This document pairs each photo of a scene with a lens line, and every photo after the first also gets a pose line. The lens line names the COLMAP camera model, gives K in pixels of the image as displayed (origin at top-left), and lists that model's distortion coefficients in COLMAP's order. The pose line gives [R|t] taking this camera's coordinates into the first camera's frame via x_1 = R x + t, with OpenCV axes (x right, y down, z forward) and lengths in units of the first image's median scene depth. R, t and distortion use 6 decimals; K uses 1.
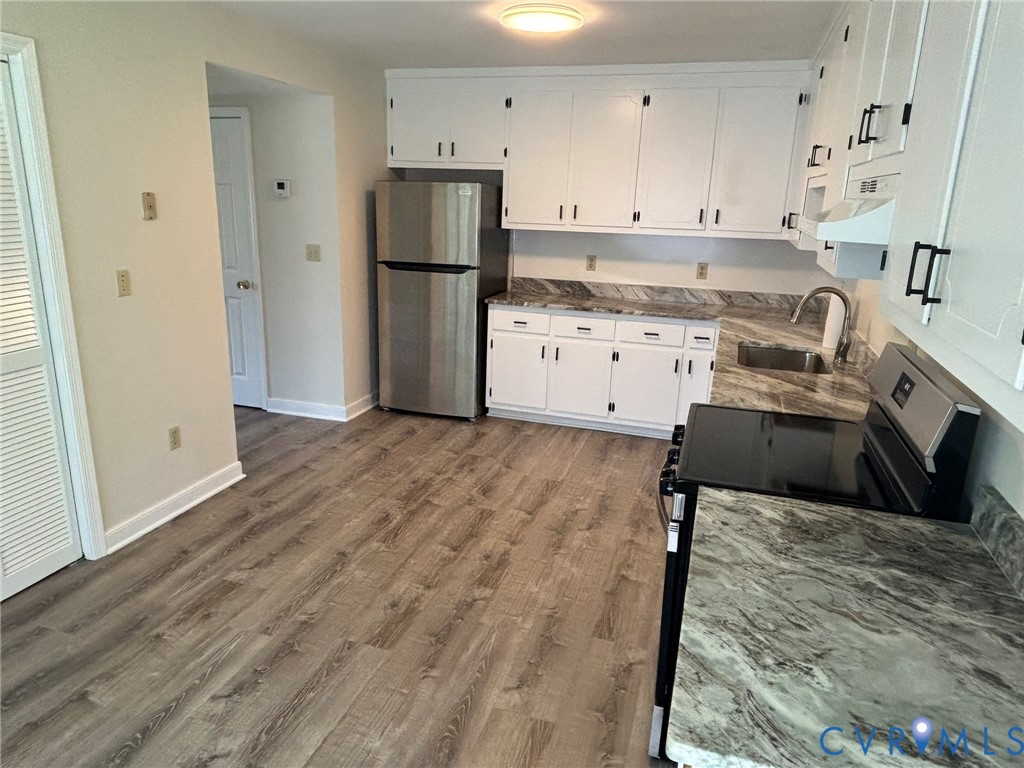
lens RADIAL K [[689.3, 0, 508.1], [0, 689.3, 384.5], [0, 0, 1]] dist [-0.008772, -0.001692]
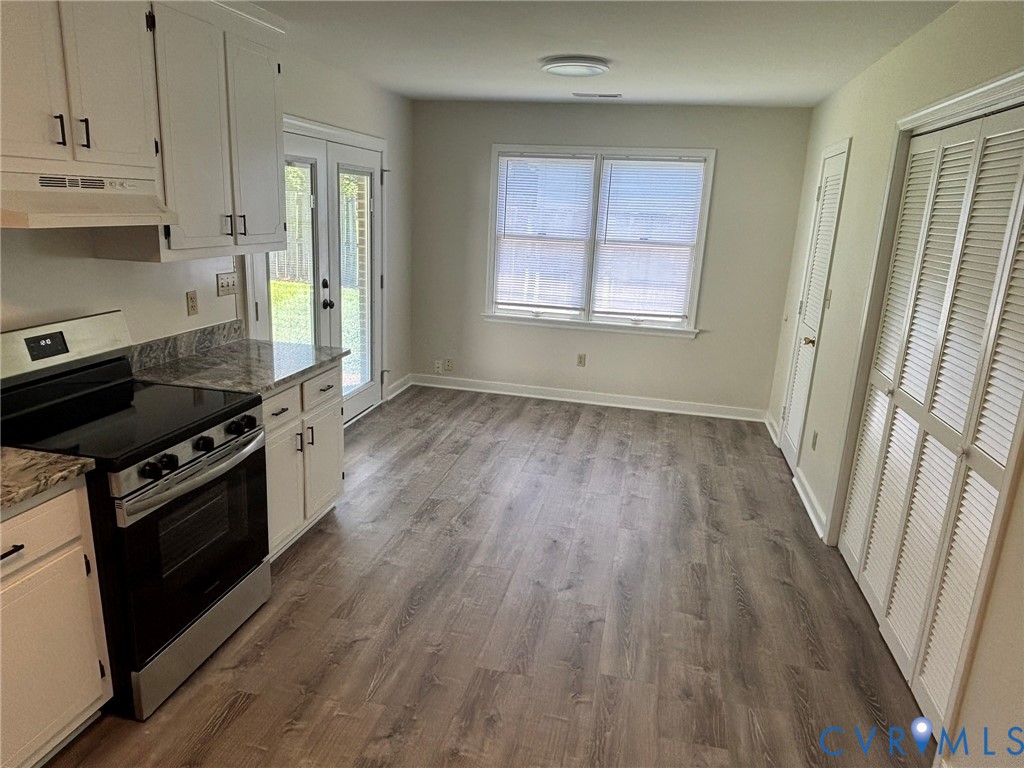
lens RADIAL K [[689.3, 0, 509.7], [0, 689.3, 381.7], [0, 0, 1]] dist [-0.008772, -0.001692]
pose [[-0.993220, -0.050351, -0.104783, -0.090379], [-0.096054, 0.863159, 0.495712, -0.475837], [0.065485, 0.502415, -0.862143, 1.643535]]
